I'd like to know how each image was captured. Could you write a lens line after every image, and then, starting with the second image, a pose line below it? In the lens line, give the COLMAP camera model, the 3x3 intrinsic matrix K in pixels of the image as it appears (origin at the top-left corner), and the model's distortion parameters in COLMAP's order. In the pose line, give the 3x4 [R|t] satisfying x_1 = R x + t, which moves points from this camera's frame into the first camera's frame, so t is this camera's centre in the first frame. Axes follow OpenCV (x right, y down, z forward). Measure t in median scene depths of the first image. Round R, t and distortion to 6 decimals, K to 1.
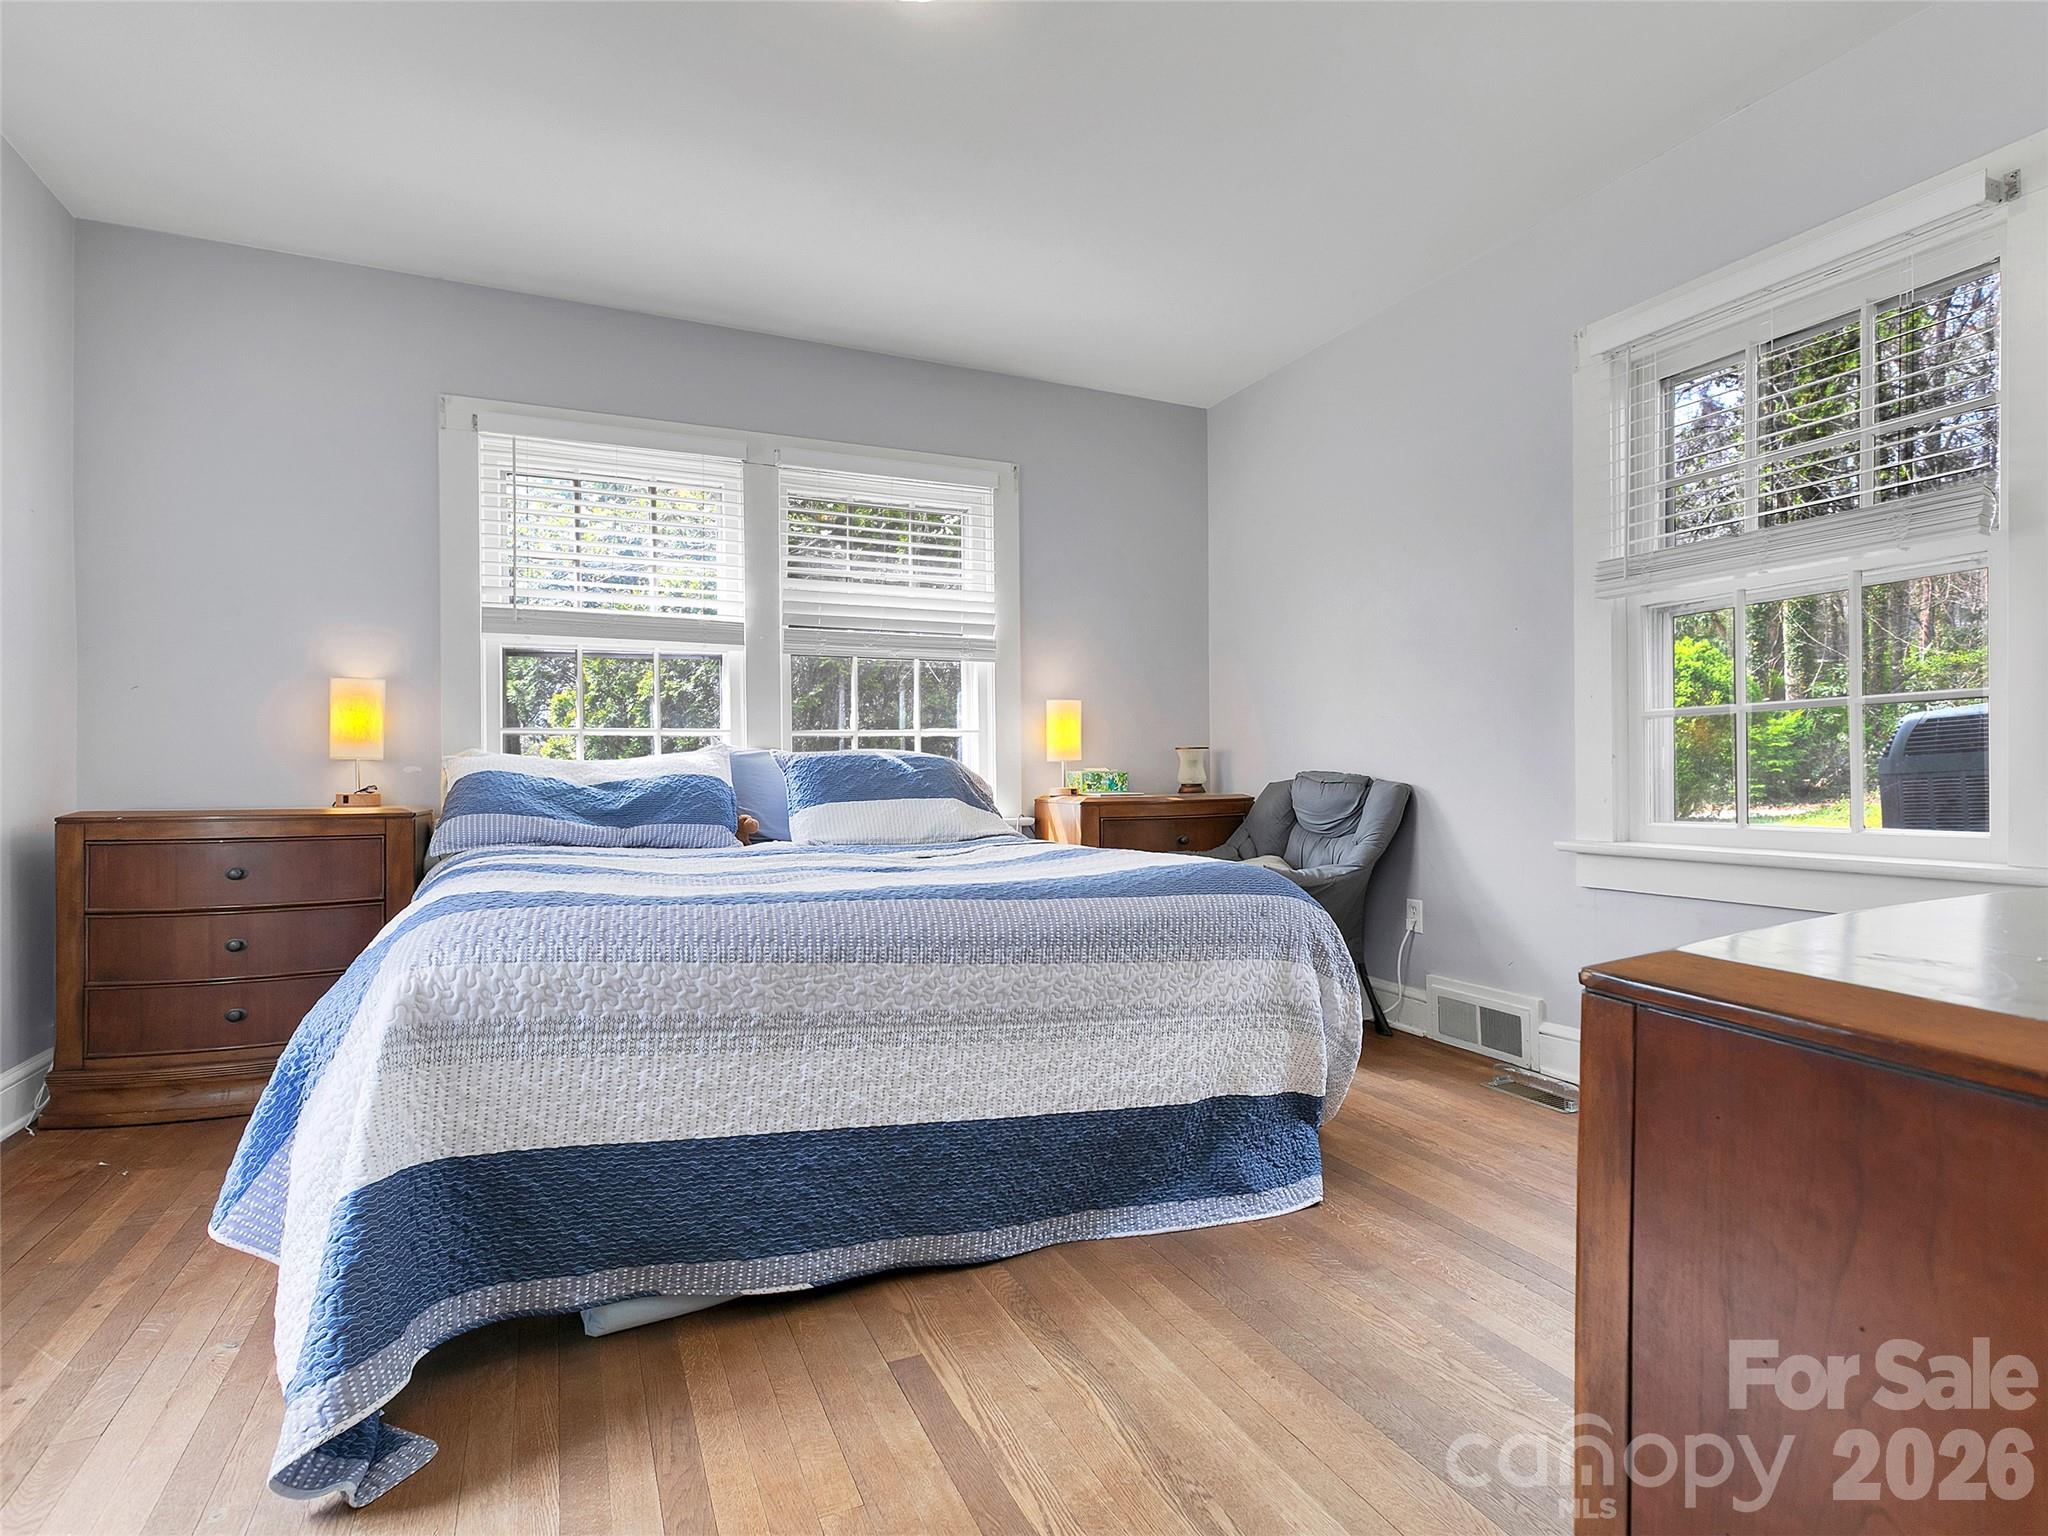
lens RADIAL K [[1044.7, 0, 1010.0], [0, 1044.7, 767.7], [0, 0, 1]] dist [-0.005888, 0.000839]
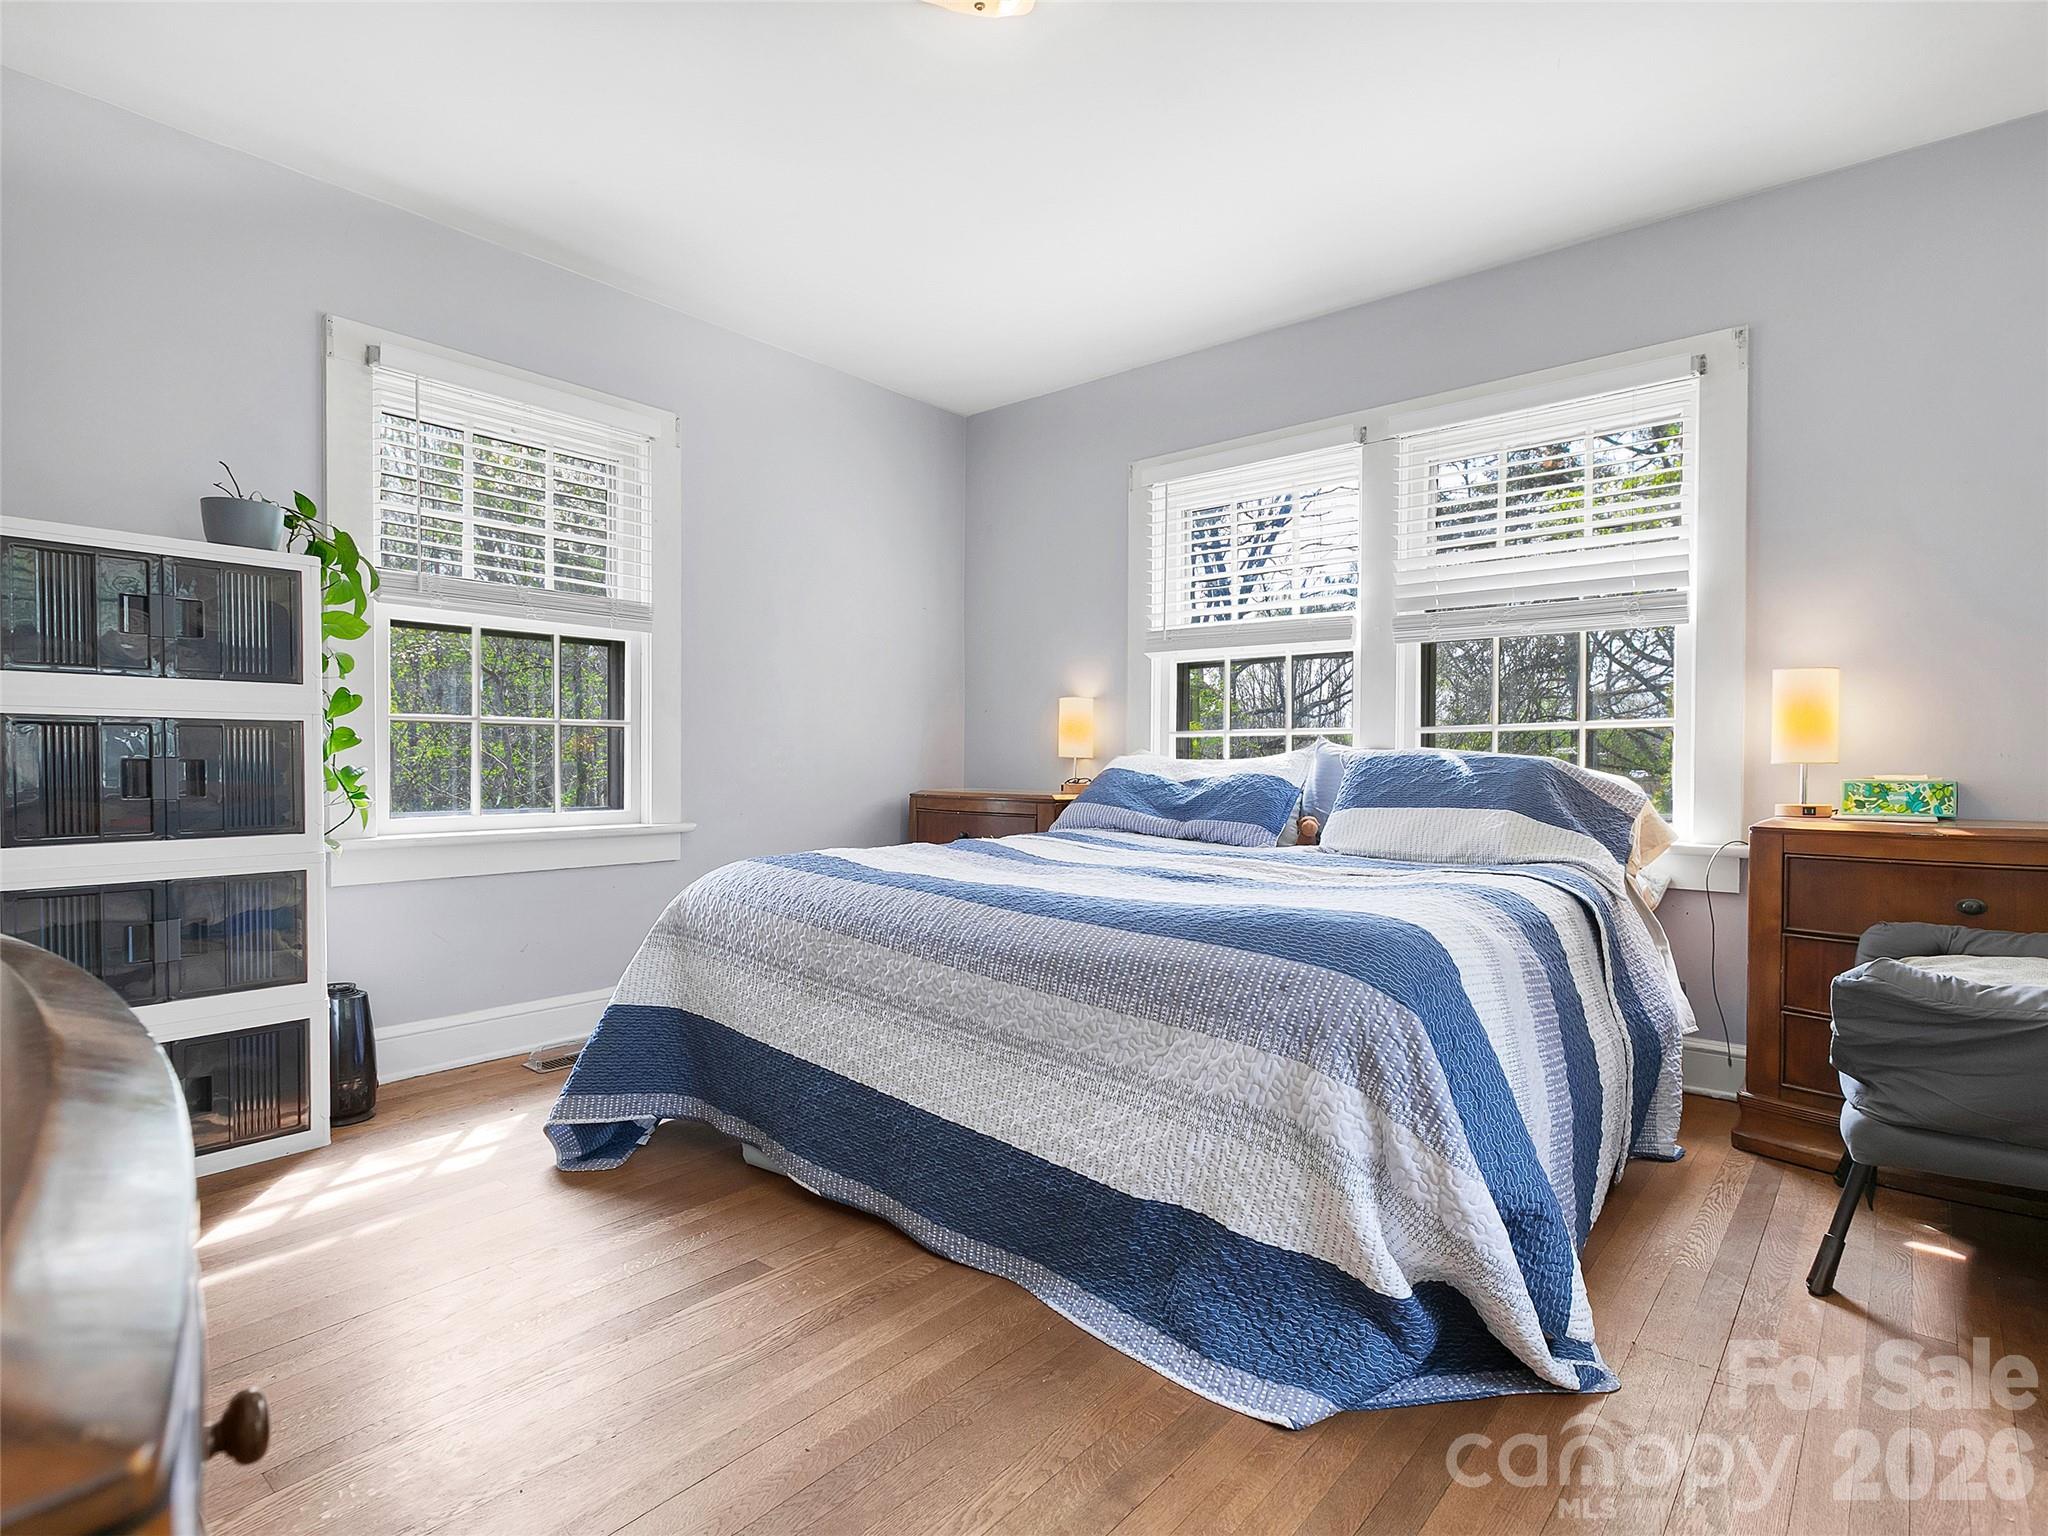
lens RADIAL K [[1044.7, 0, 1029.5], [0, 1044.7, 761.6], [0, 0, 1]] dist [-0.005888, 0.000839]
pose [[0.437479, 0.007092, -0.899201, 0.849209], [-0.005419, 0.999972, 0.005250, -0.016487], [0.899212, 0.002576, 0.437505, 0.570241]]
